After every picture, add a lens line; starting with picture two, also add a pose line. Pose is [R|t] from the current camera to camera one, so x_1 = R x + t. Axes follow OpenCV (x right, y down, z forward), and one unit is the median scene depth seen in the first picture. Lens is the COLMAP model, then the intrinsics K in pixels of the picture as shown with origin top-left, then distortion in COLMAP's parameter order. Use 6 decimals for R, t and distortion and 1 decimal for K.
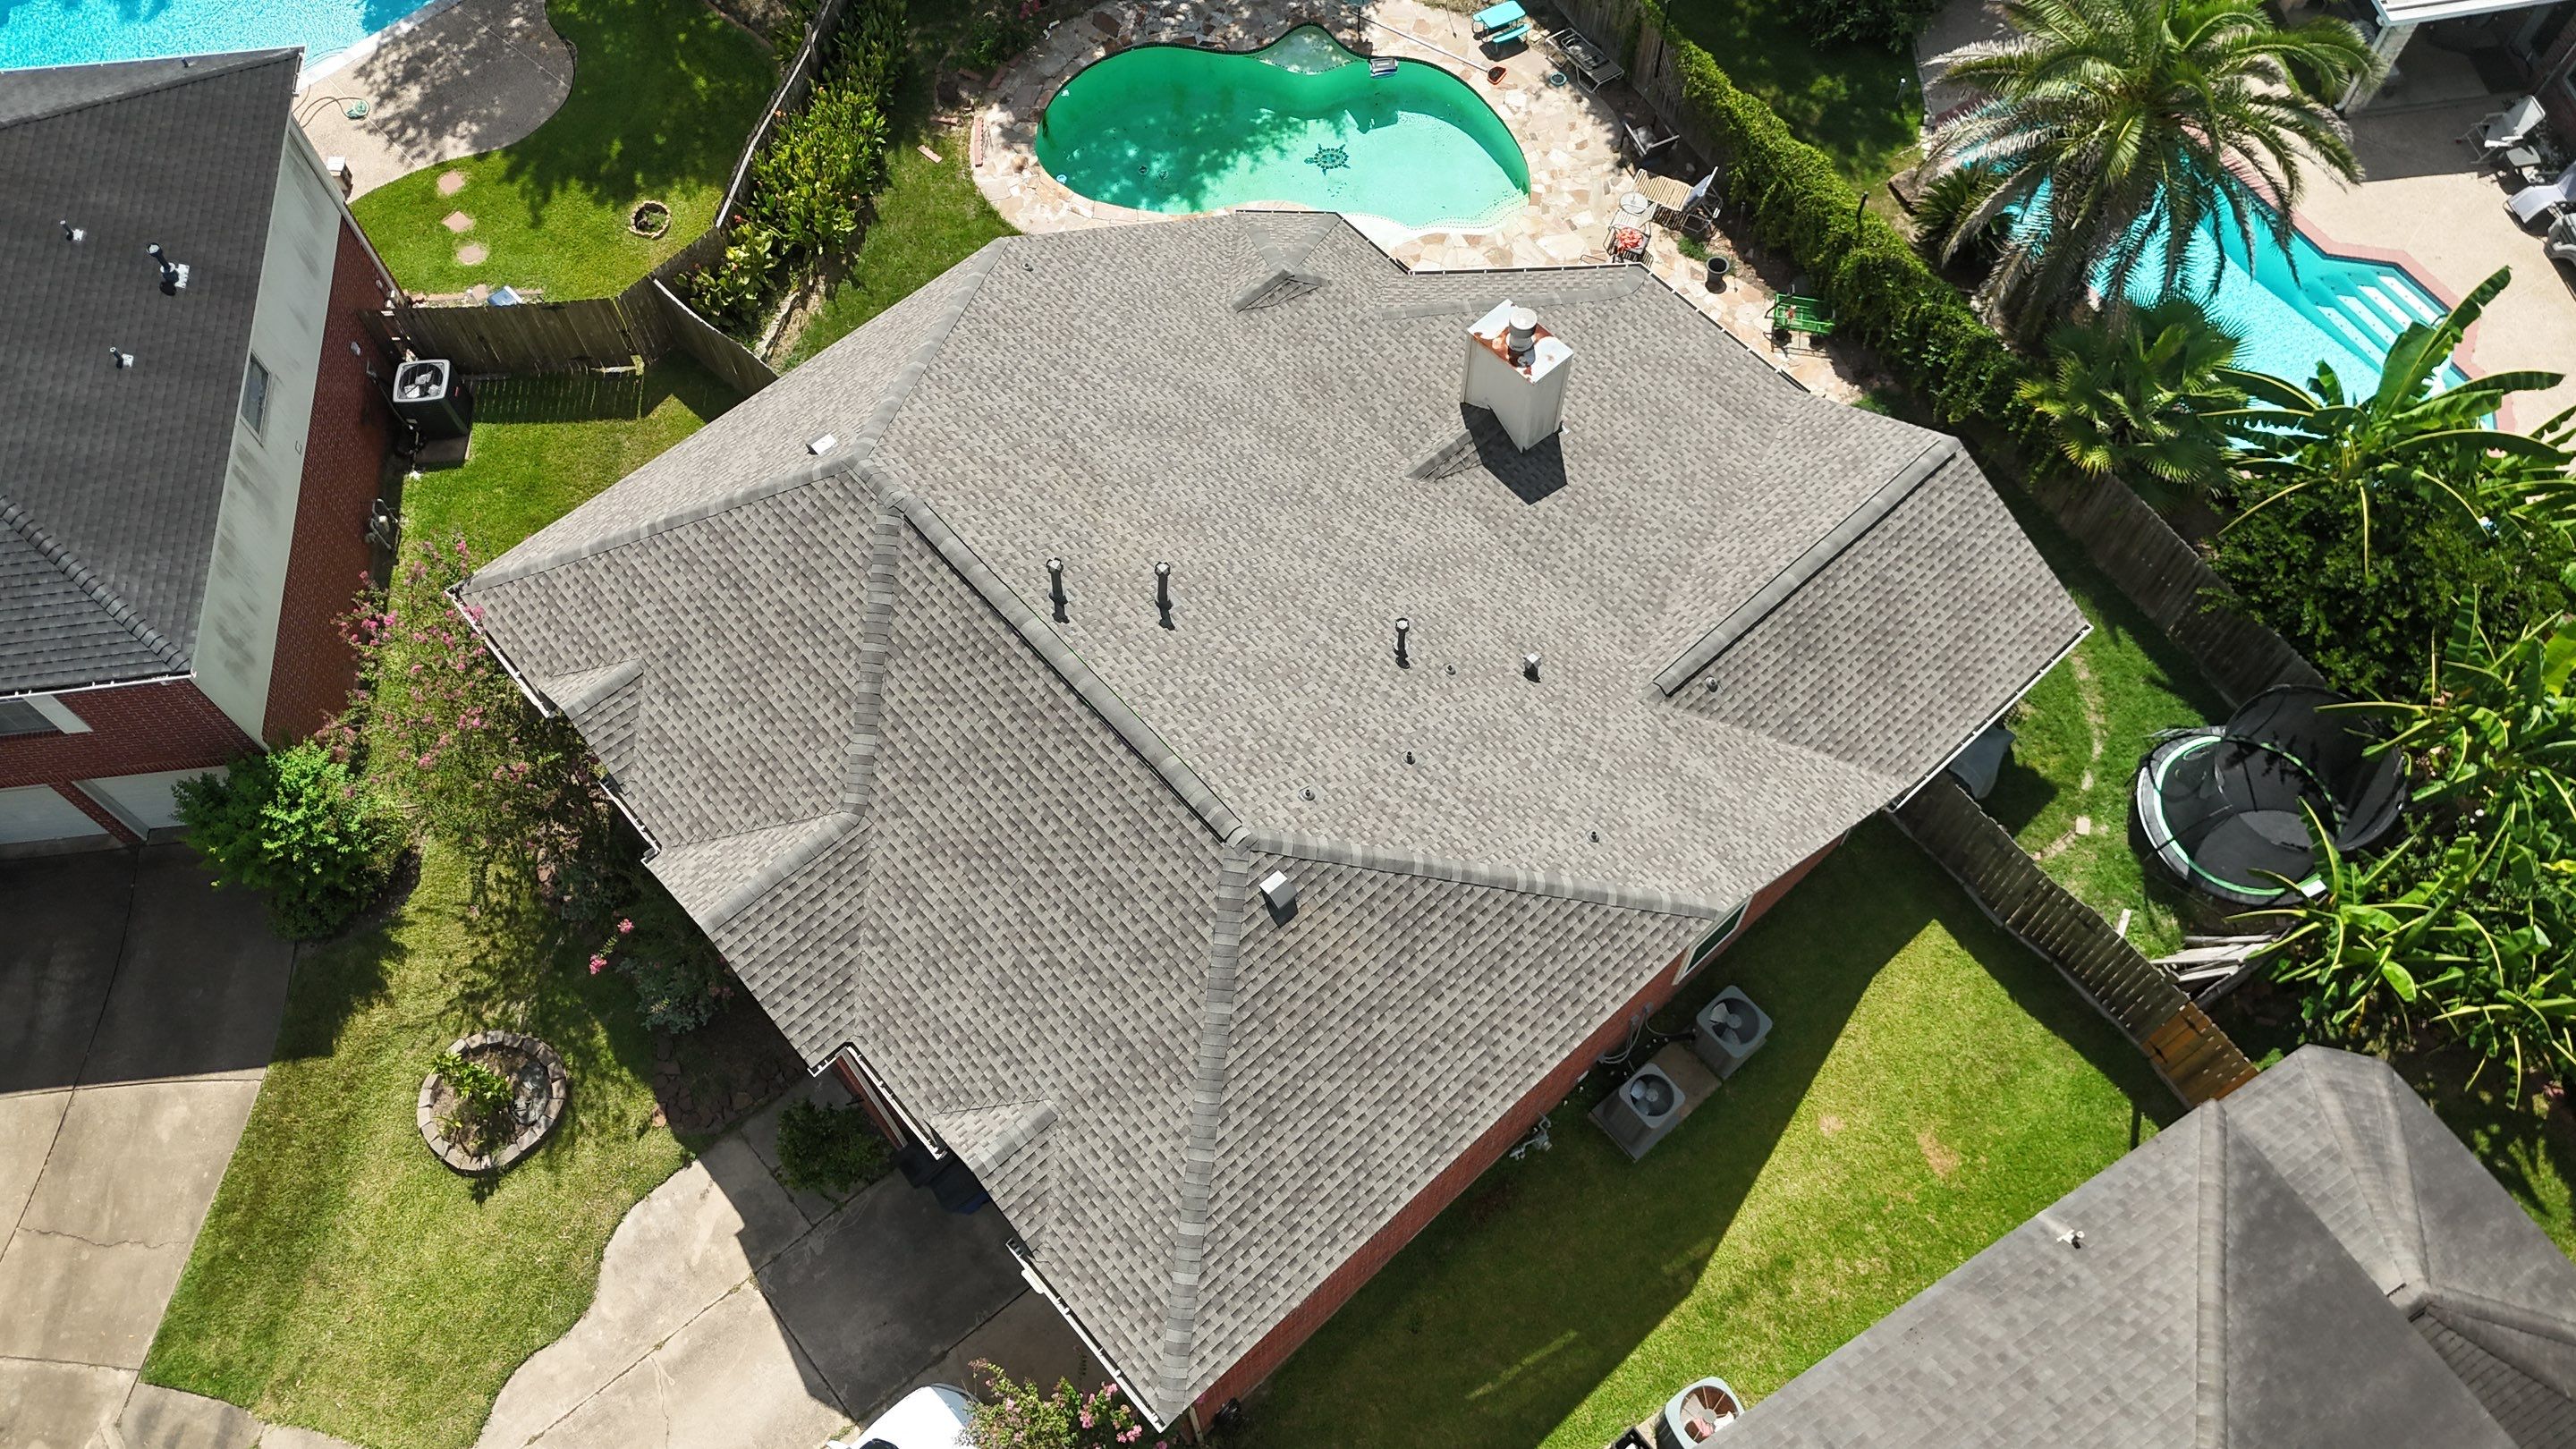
lens RADIAL K [[1902.2, 0, 1286.3], [0, 1902.2, 722.7], [0, 0, 1]] dist [0.072568, -0.073098]
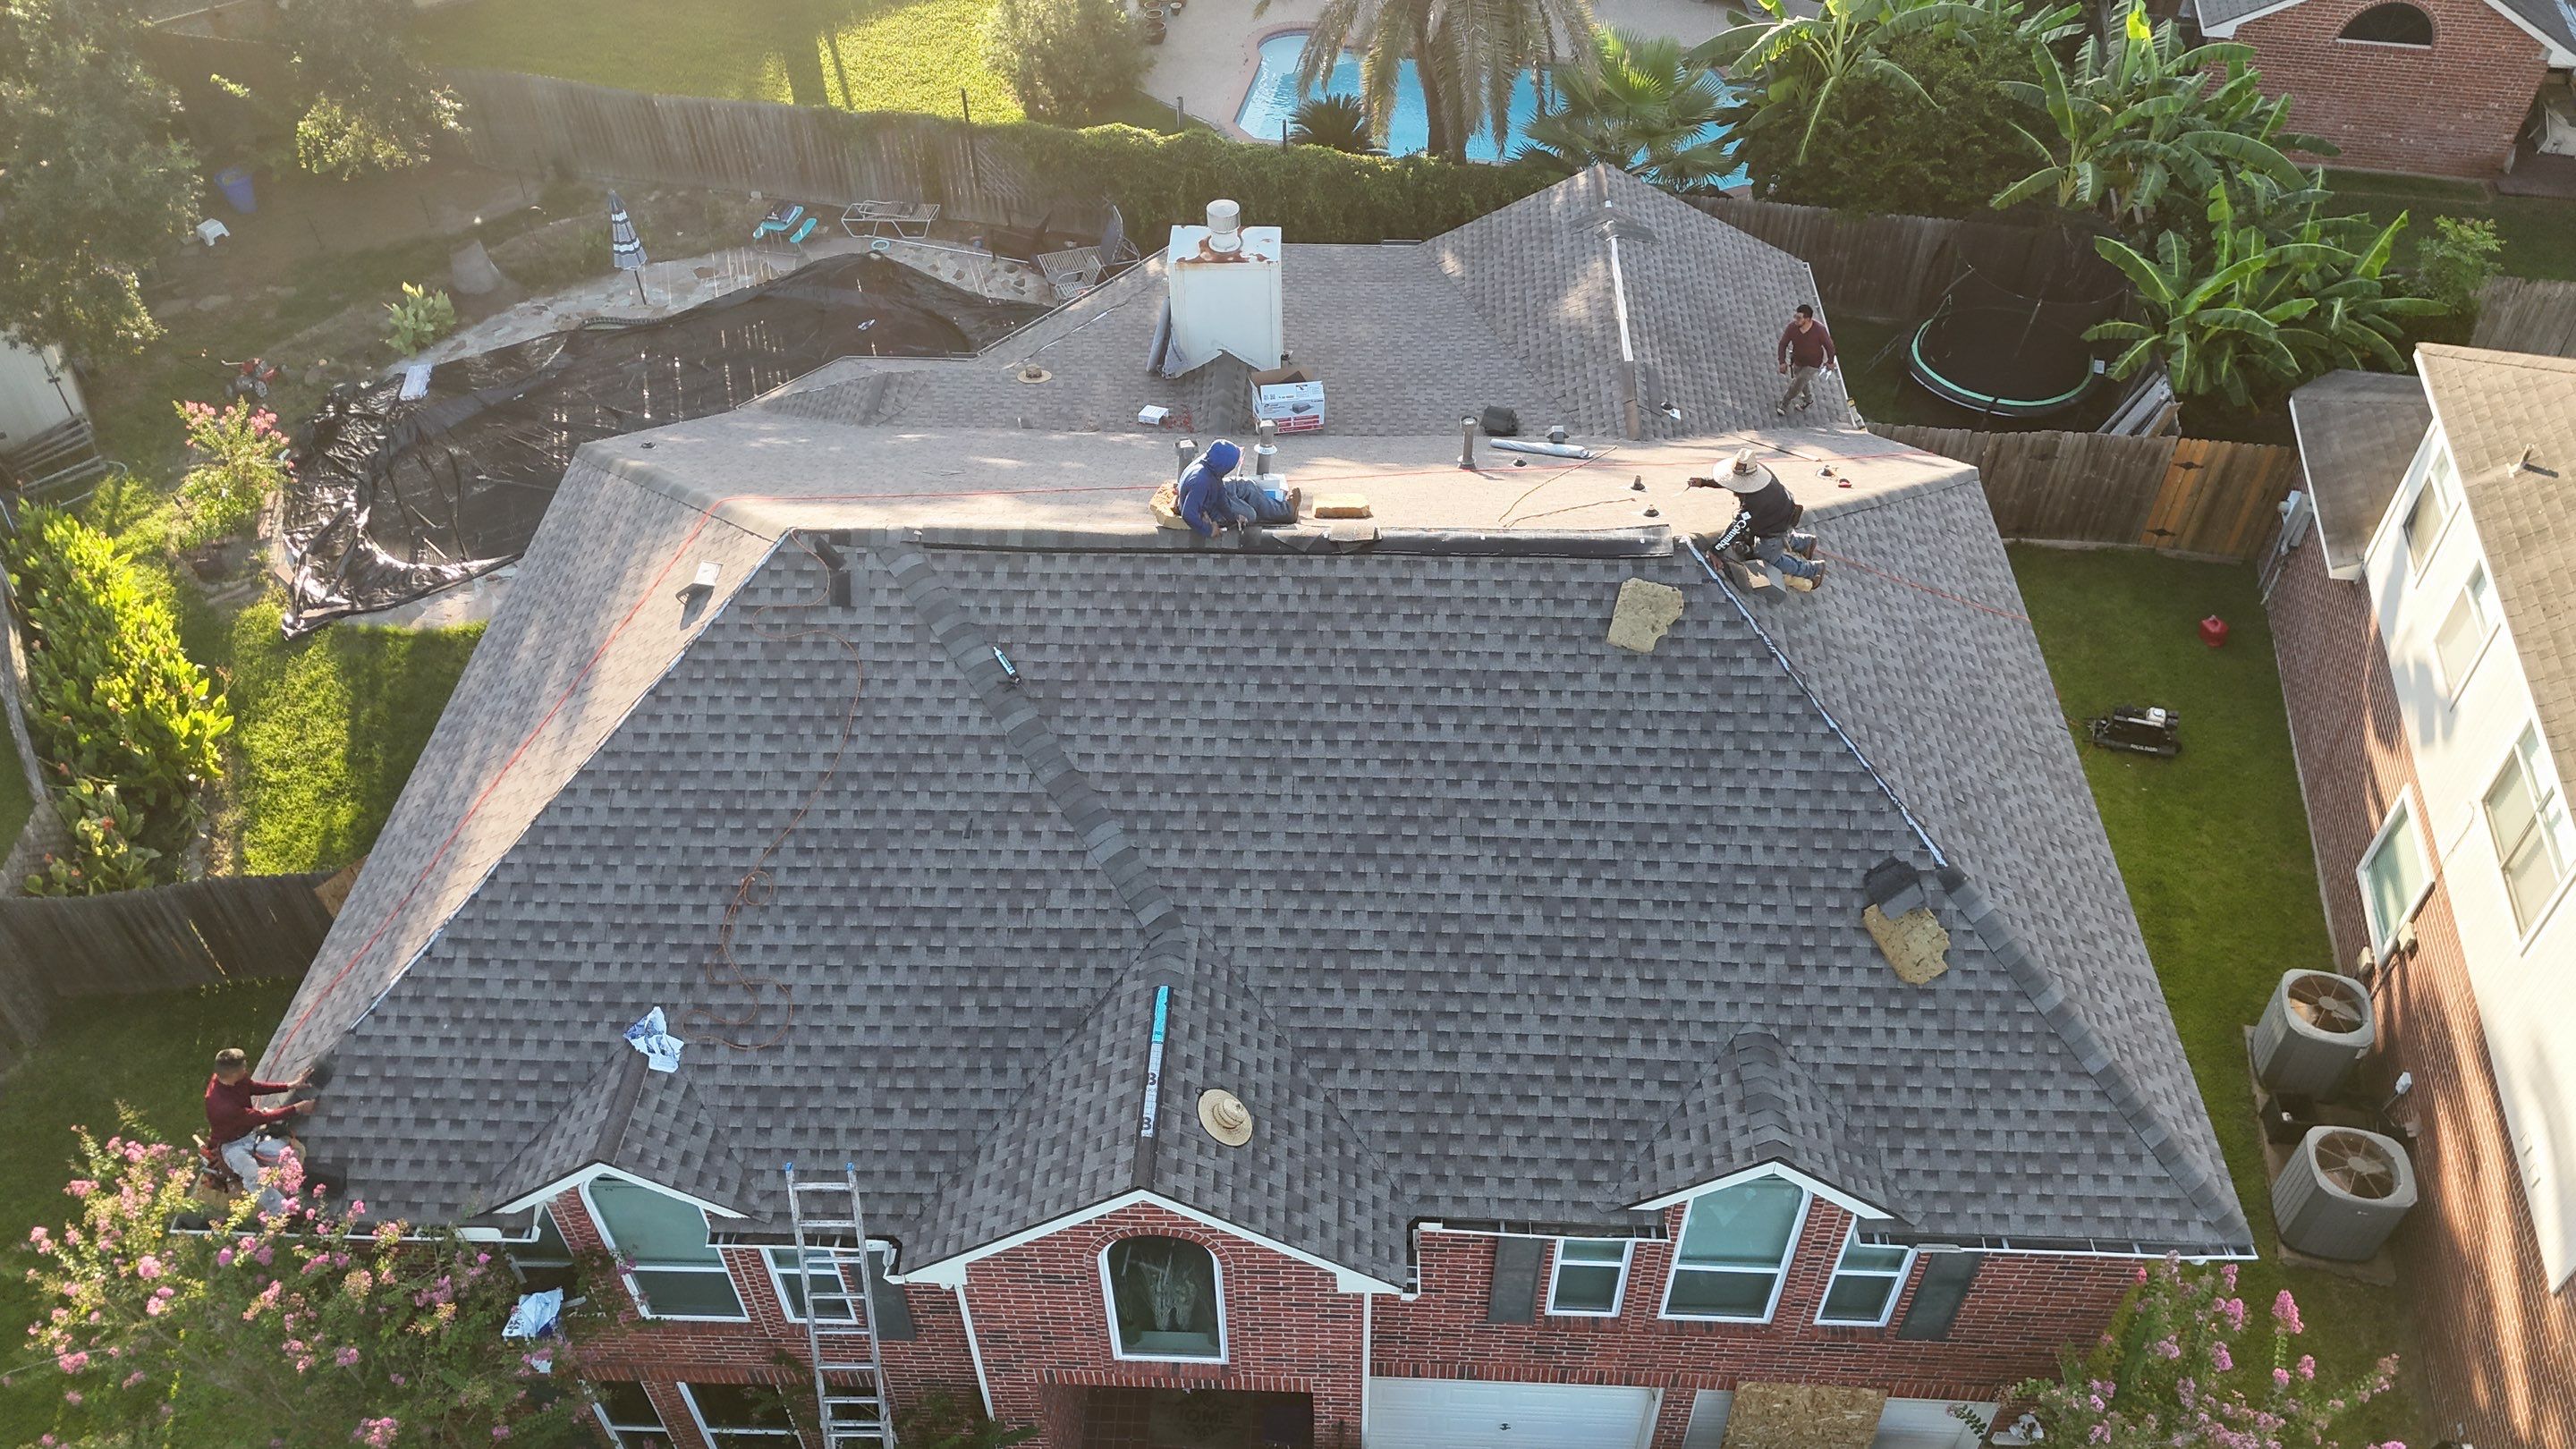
lens RADIAL K [[1902.2, 0, 1279.6], [0, 1902.2, 716.2], [0, 0, 1]] dist [0.072568, -0.073098]
pose [[0.699152, -0.500716, 0.510363, -0.400496], [0.632855, 0.765550, -0.115876, 0.073697], [-0.332688, 0.404000, 0.852117, 0.362826]]
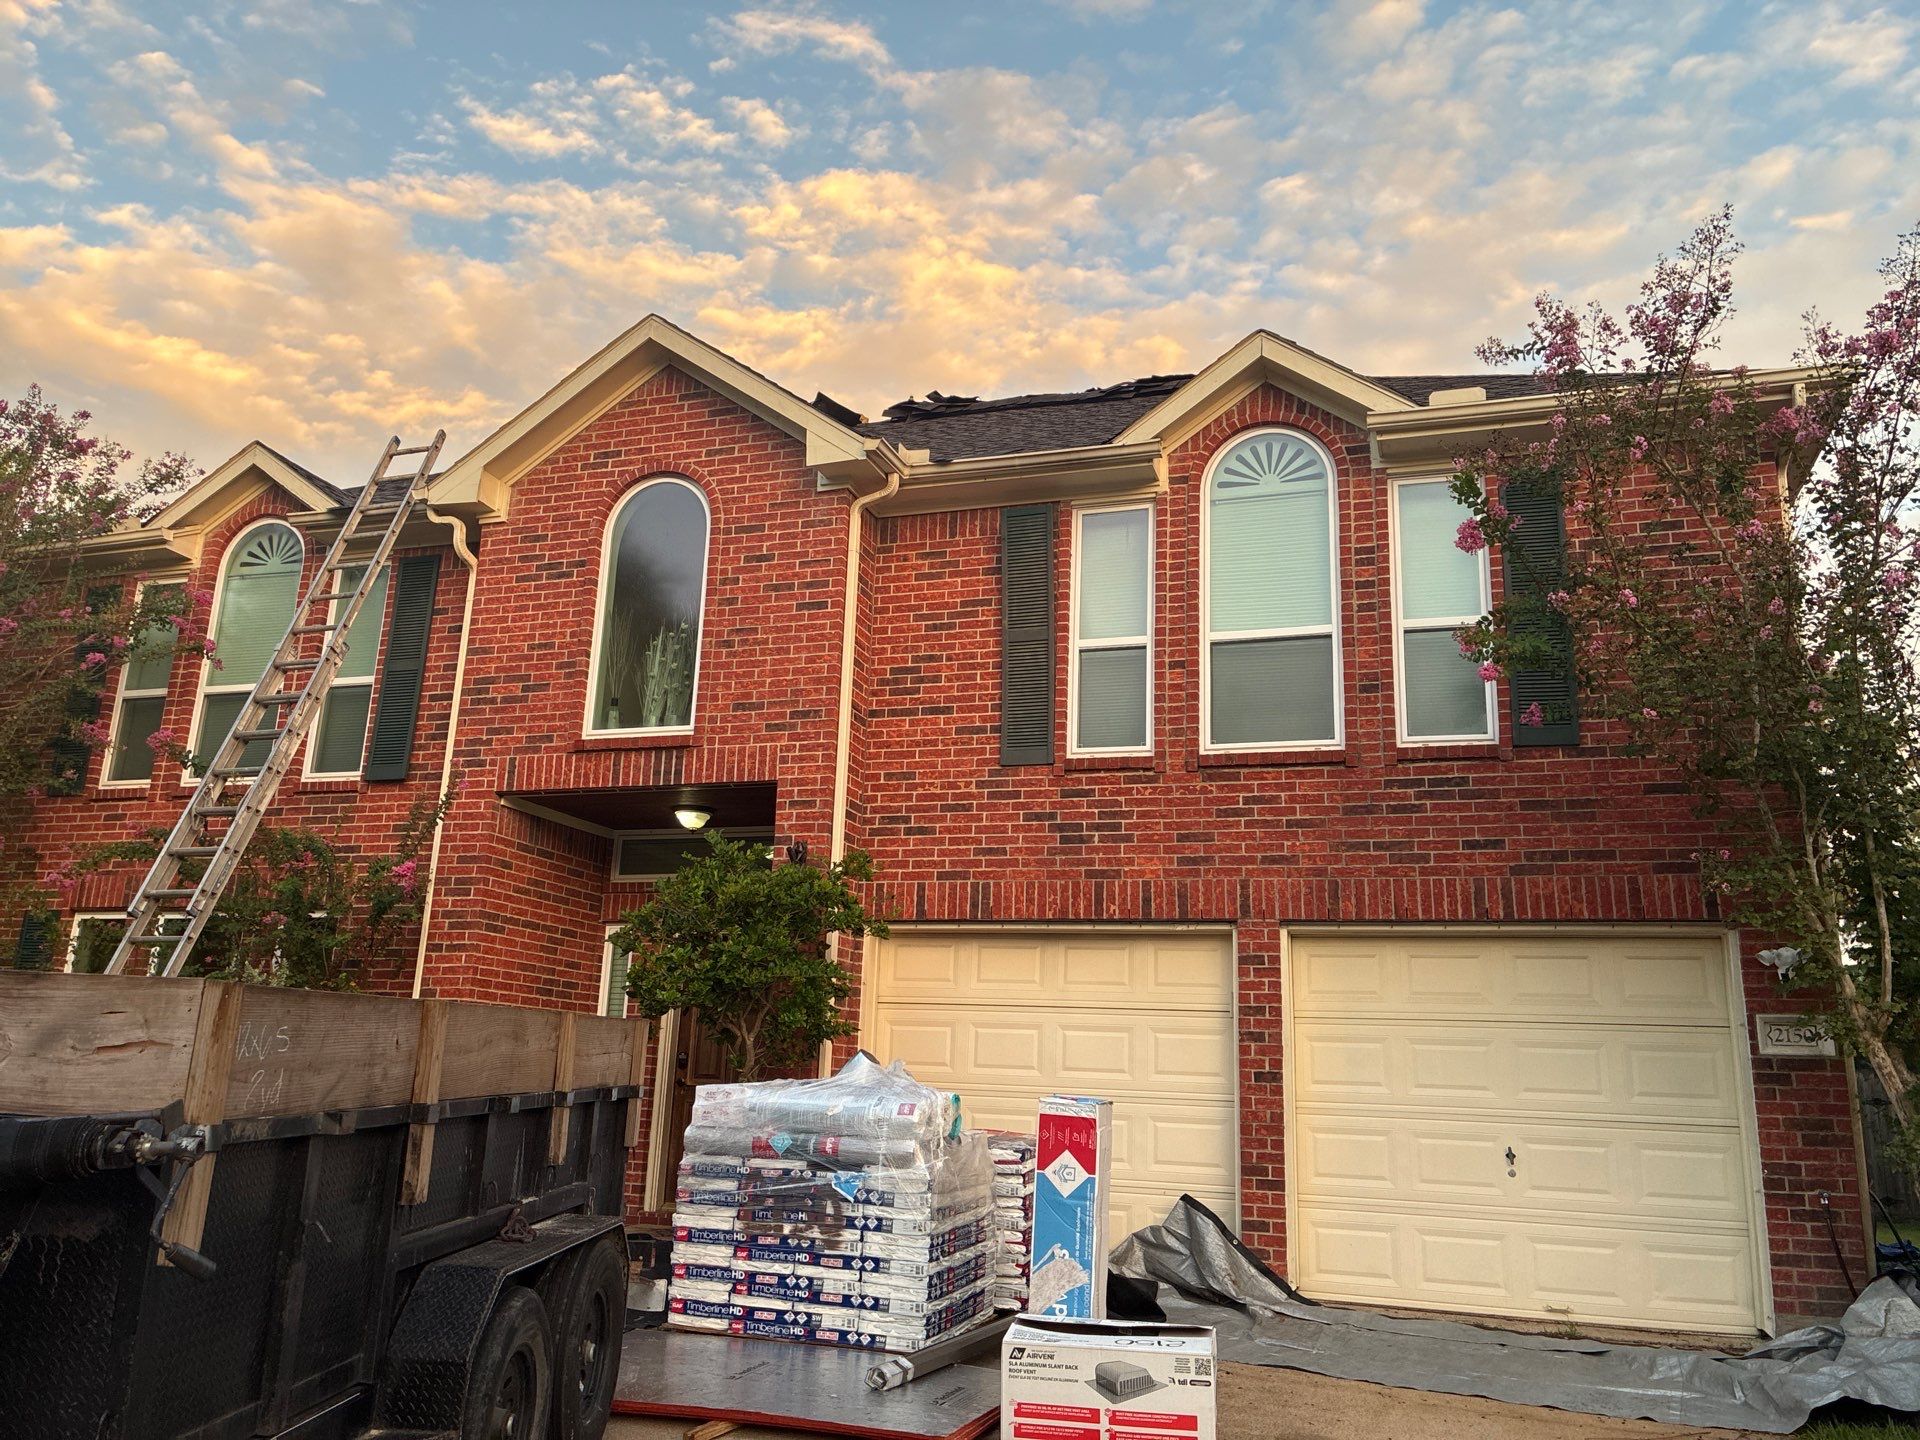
lens RADIAL K [[1447.8, 0, 959.1], [0, 1447.8, 720.2], [0, 0, 1]] dist [0.048497, -0.018758]
pose [[0.861826, 0.165481, 0.479450, -0.342714], [0.423280, 0.286151, -0.859623, 0.479995], [-0.279446, 0.943787, 0.176568, 0.819246]]
